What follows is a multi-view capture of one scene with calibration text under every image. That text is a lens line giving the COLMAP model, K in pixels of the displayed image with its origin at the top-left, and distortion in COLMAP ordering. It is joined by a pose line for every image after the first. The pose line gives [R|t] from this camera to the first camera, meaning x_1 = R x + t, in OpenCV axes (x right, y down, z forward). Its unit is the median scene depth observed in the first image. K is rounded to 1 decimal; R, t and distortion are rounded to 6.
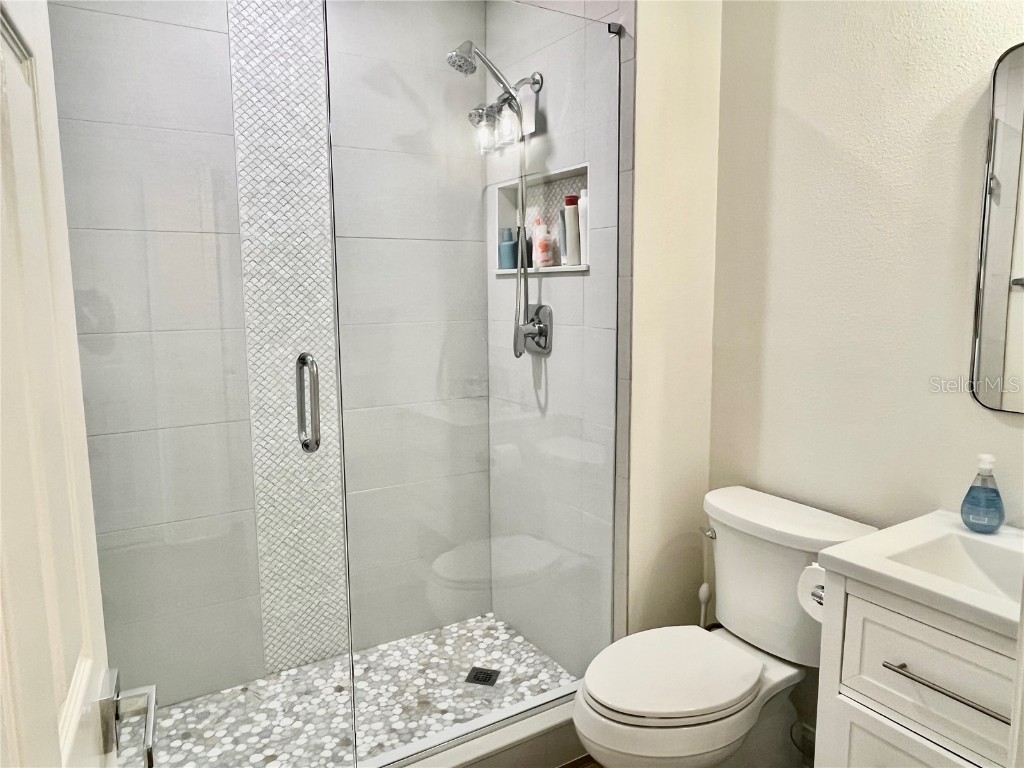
lens RADIAL K [[691.8, 0, 512.7], [0, 691.8, 381.9], [0, 0, 1]] dist [-0.002444, -0.006020]
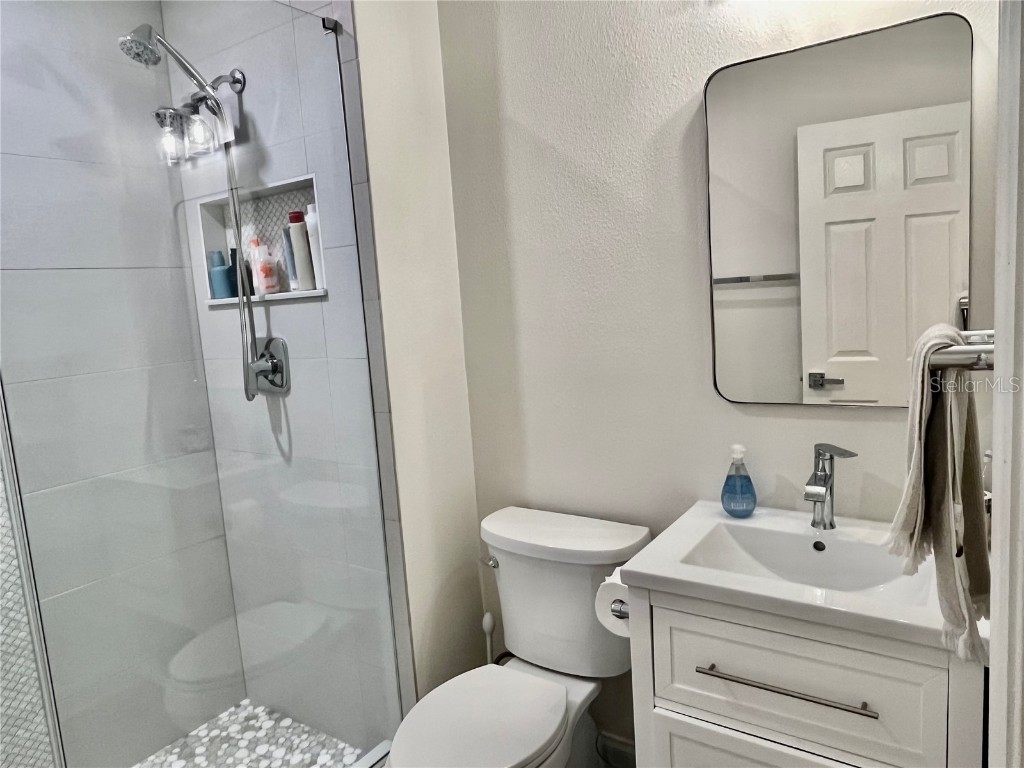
lens RADIAL K [[691.8, 0, 509.1], [0, 691.8, 386.6], [0, 0, 1]] dist [-0.002444, -0.006020]
pose [[0.913852, -0.108079, 0.391399, -0.034961], [0.115377, 0.993310, 0.004903, -0.021216], [-0.389310, 0.040678, 0.920208, 0.094103]]
